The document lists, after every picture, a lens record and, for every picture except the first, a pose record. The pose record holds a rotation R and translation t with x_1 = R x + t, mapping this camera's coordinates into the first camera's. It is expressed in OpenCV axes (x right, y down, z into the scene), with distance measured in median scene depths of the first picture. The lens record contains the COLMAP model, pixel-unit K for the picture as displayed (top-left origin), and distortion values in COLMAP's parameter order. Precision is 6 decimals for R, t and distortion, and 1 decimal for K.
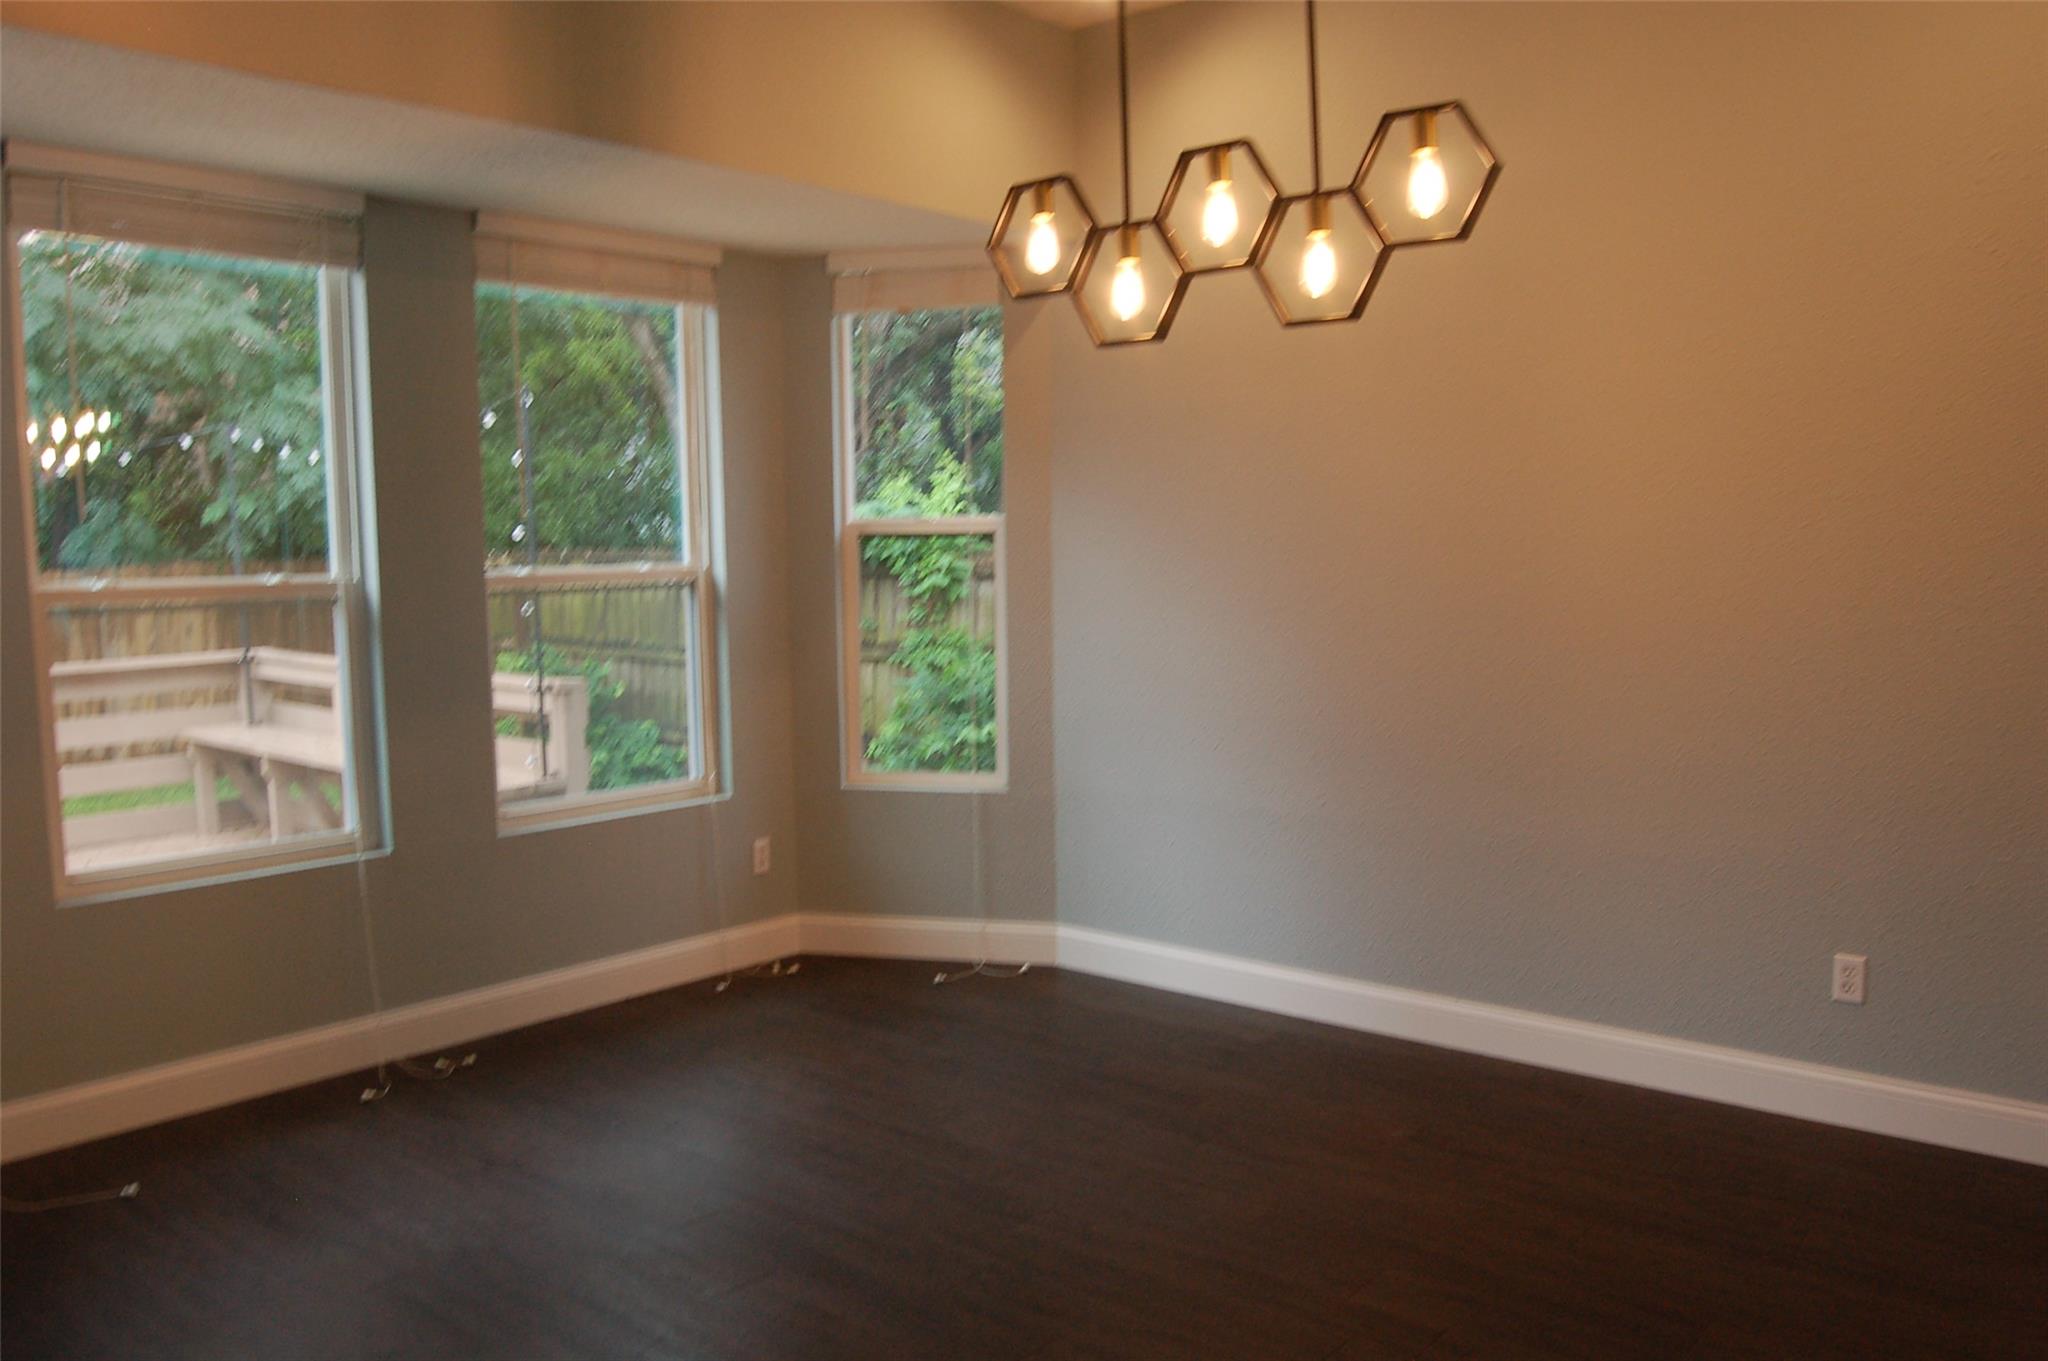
lens RADIAL K [[1603.9, 0, 1014.6], [0, 1603.9, 712.6], [0, 0, 1]] dist [-0.077660, 0.008901]
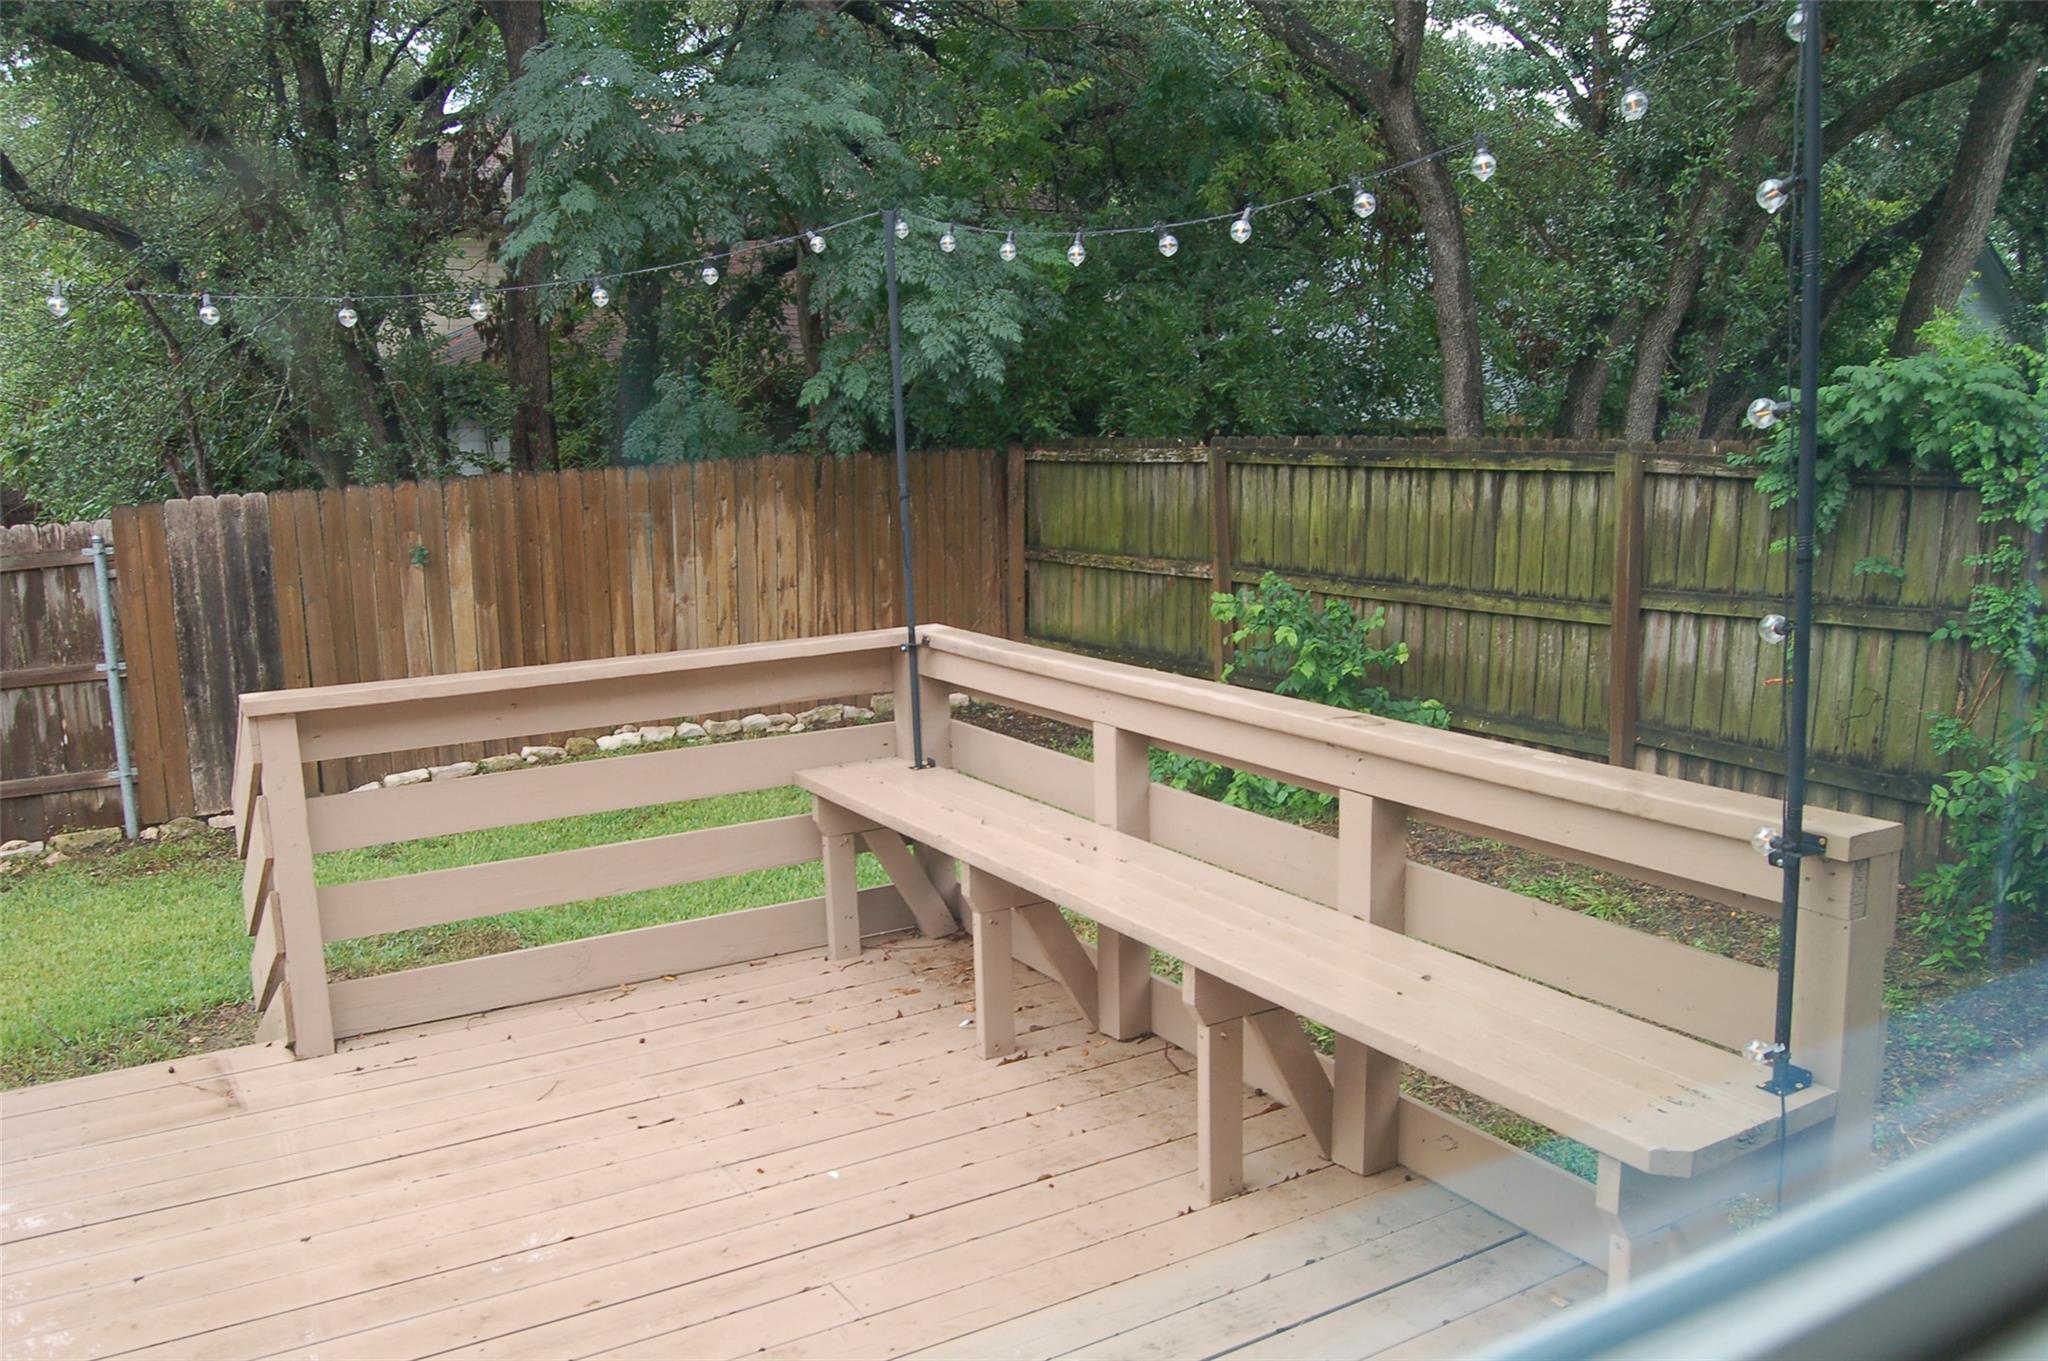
lens RADIAL K [[1603.9, 0, 1014.6], [0, 1603.9, 712.6], [0, 0, 1]] dist [-0.077660, 0.008901]
pose [[0.948743, 0.044255, -0.312936, -0.193336], [-0.021162, 0.996821, 0.076814, -0.037366], [0.315340, -0.066254, 0.946663, 0.334495]]
